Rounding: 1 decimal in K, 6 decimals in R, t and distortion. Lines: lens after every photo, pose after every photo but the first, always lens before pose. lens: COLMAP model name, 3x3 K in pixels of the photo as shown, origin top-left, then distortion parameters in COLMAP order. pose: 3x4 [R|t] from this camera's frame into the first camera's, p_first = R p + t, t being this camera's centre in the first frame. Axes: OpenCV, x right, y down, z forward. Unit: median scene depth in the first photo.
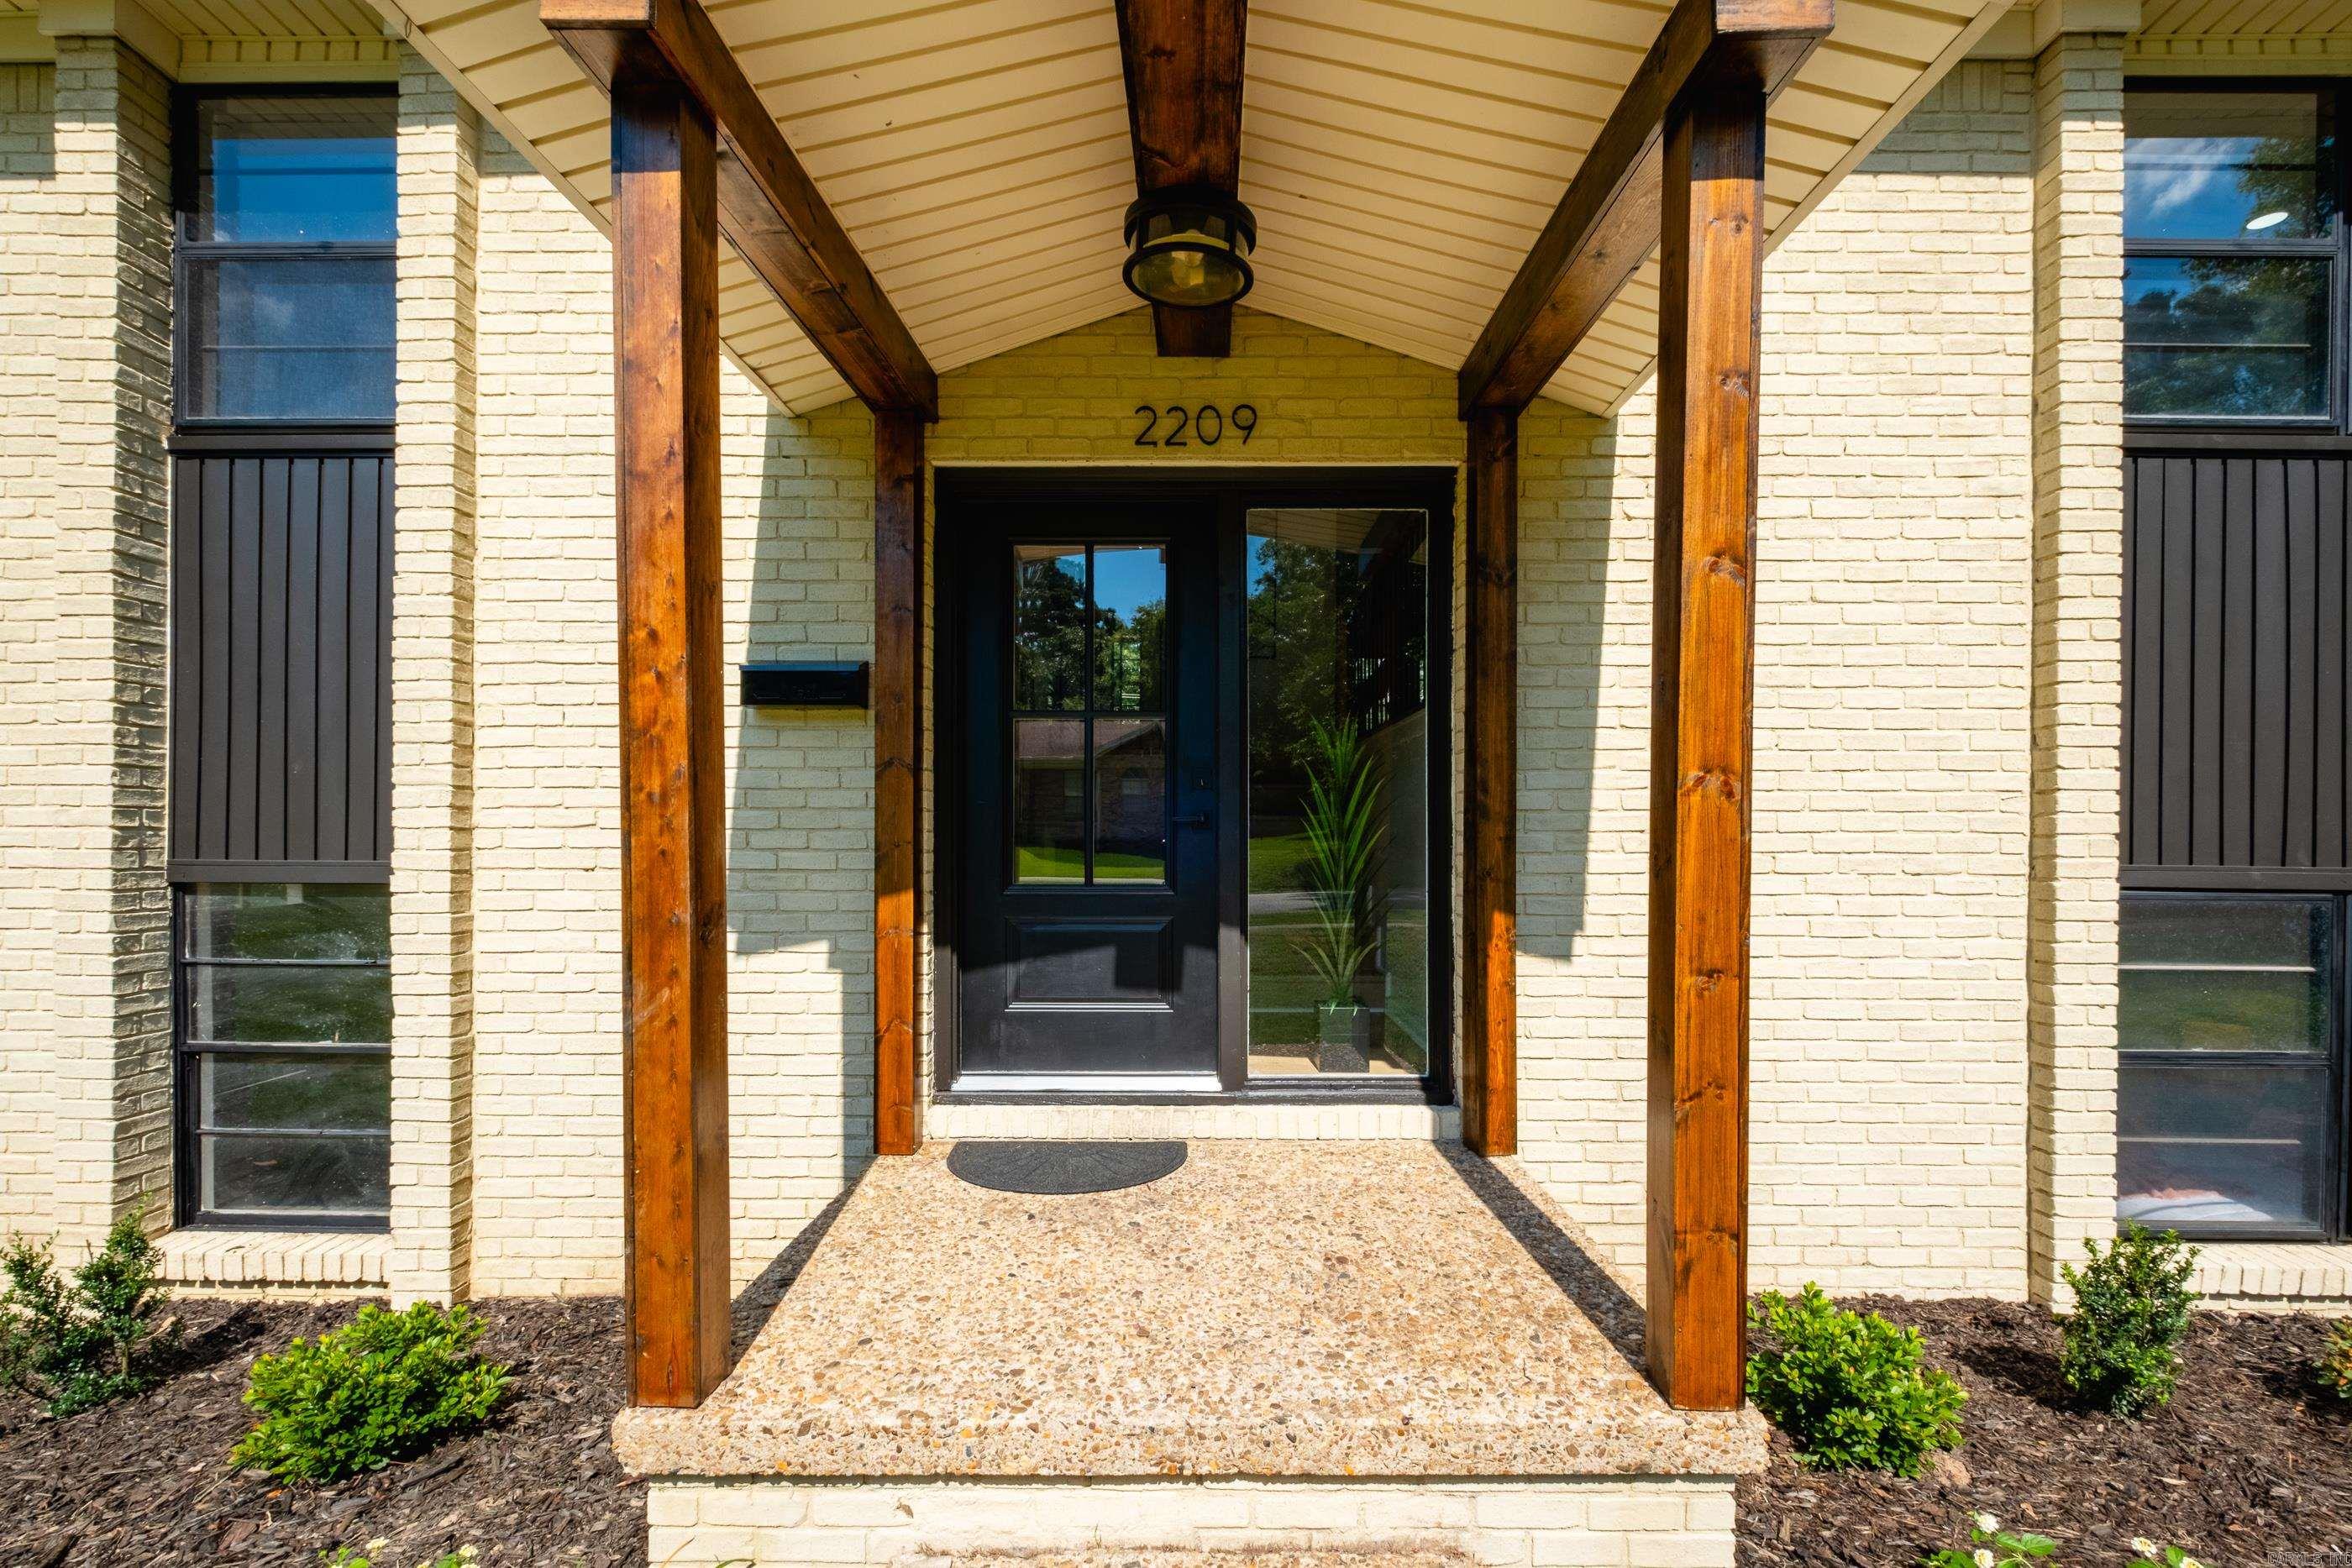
lens RADIAL K [[1030.1, 0, 1208.8], [0, 1030.1, 831.7], [0, 0, 1]] dist [0.008673, -0.004602]
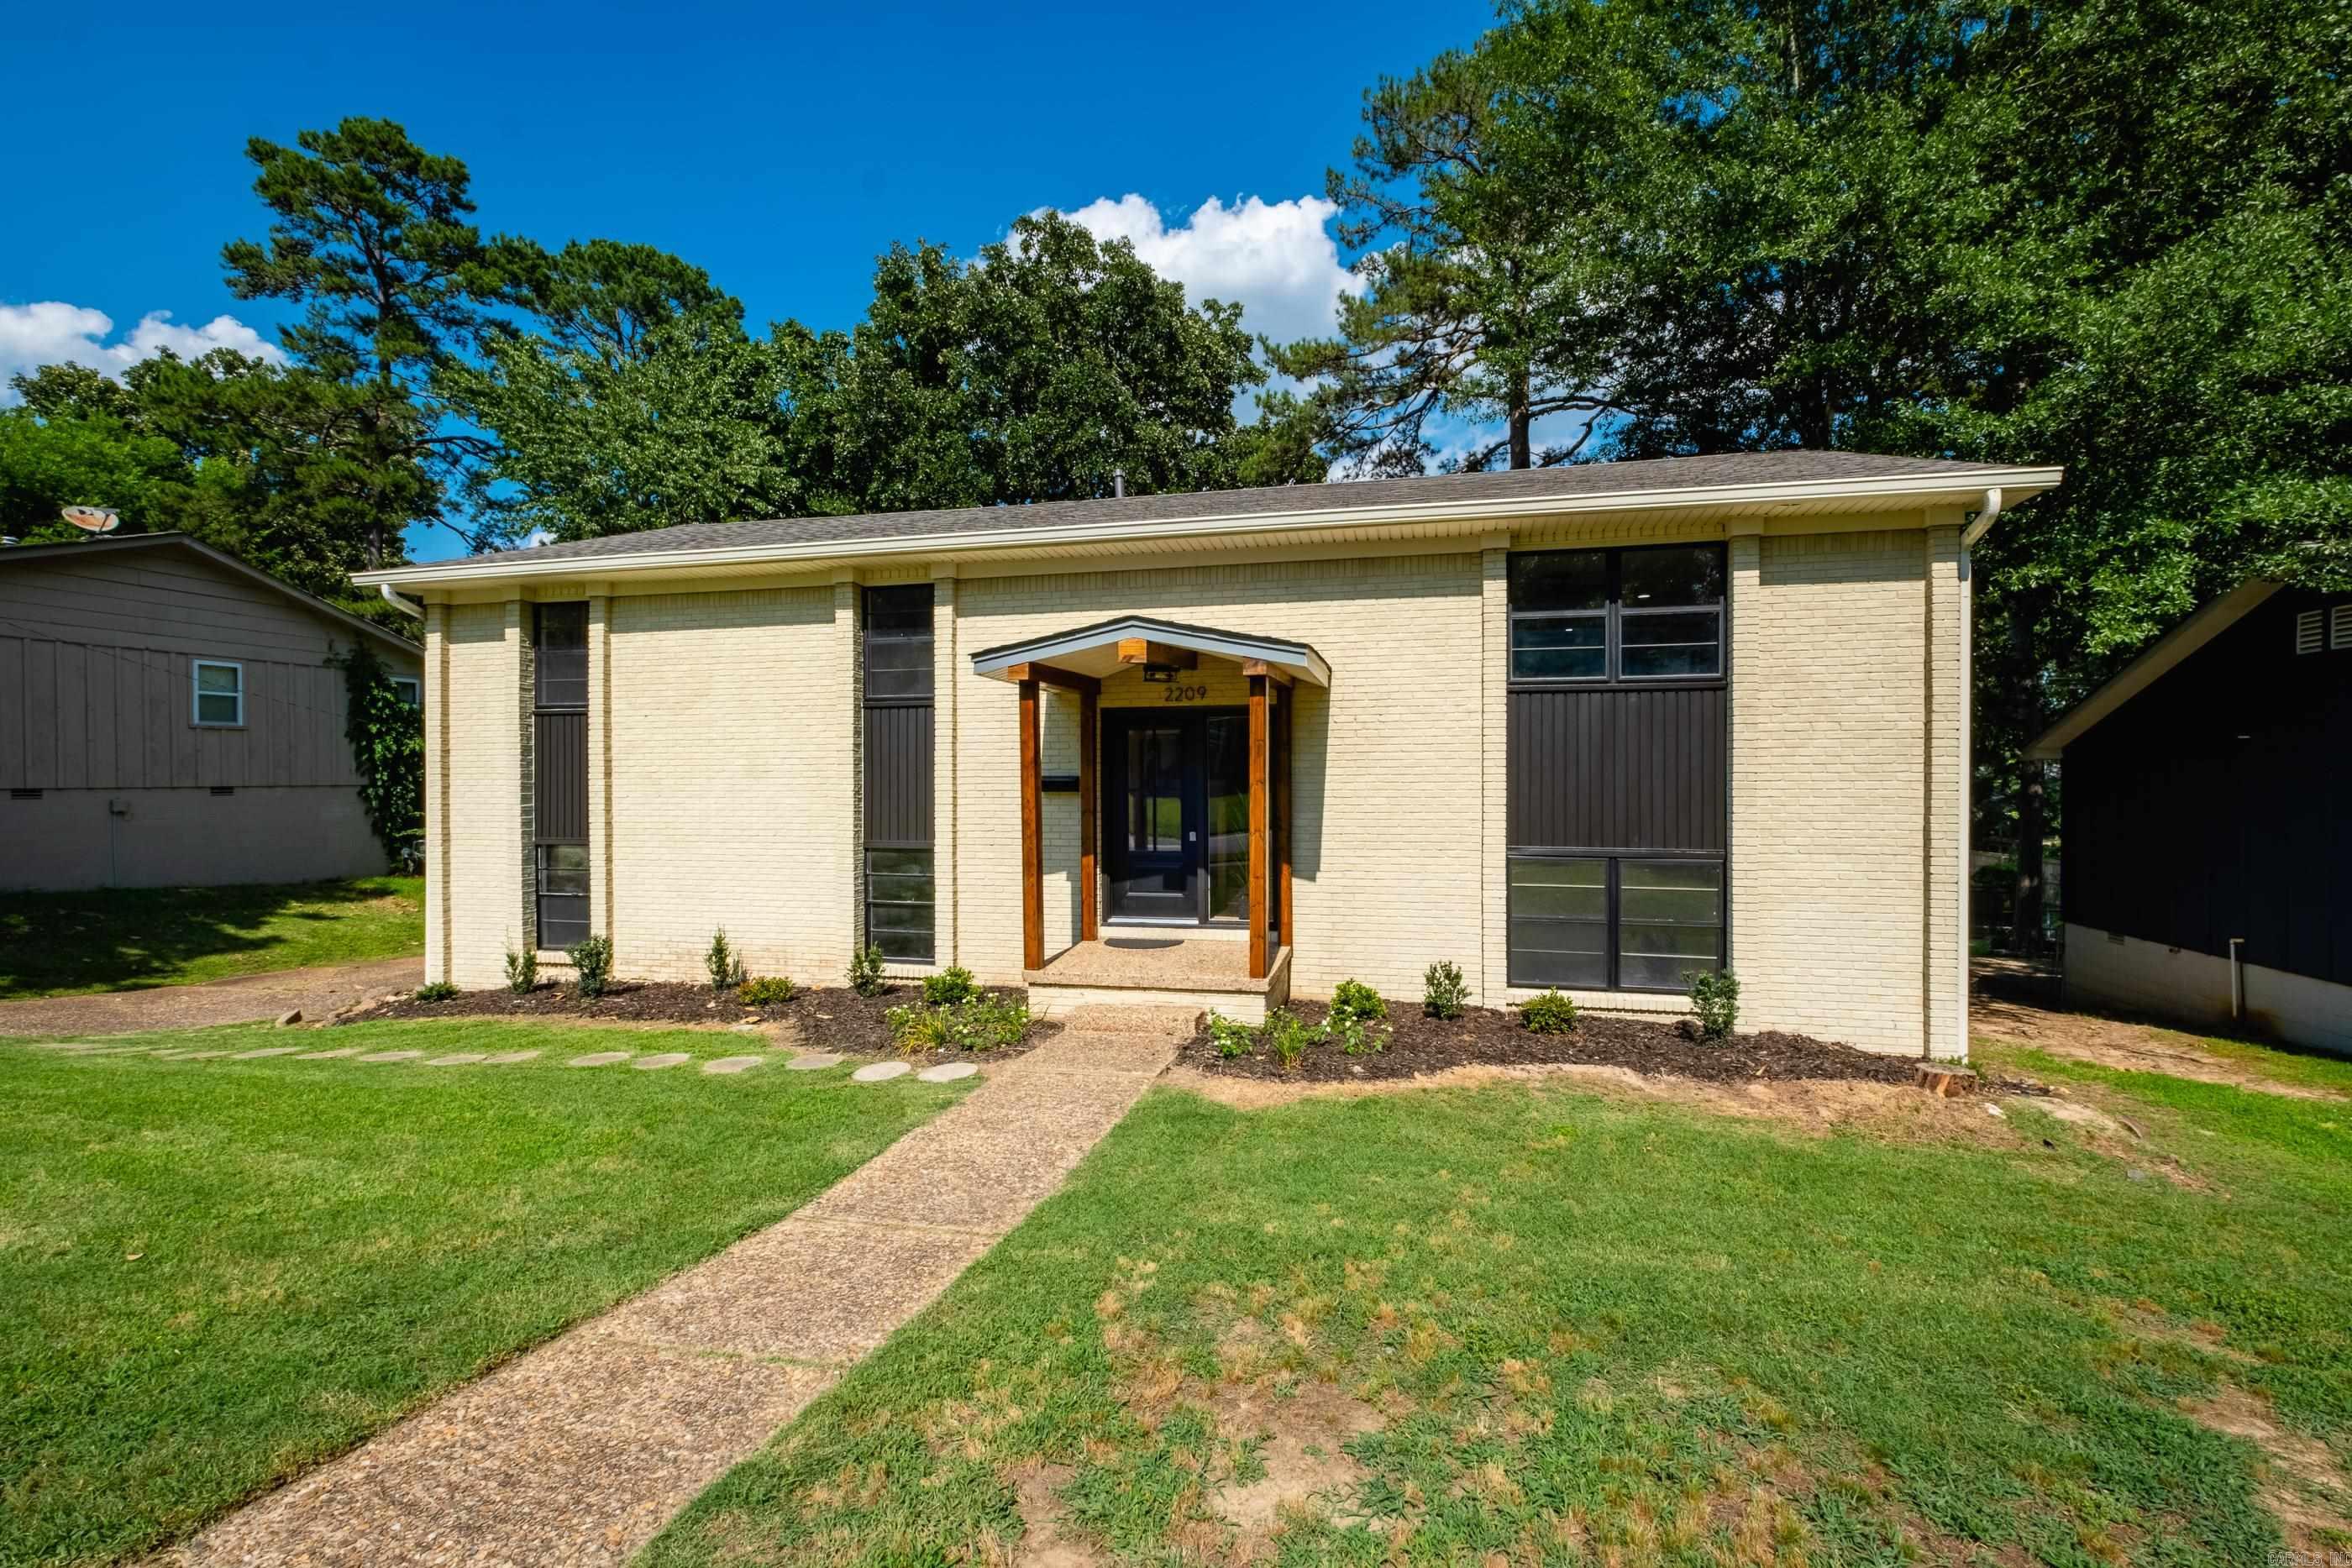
lens RADIAL K [[1030.1, 0, 1183.5], [0, 1030.1, 778.7], [0, 0, 1]] dist [0.008673, -0.004602]
pose [[0.969392, -0.008418, -0.245372, 0.684386], [0.008244, 0.999965, -0.001735, -0.148711], [0.245378, -0.000341, 0.969427, -1.787722]]
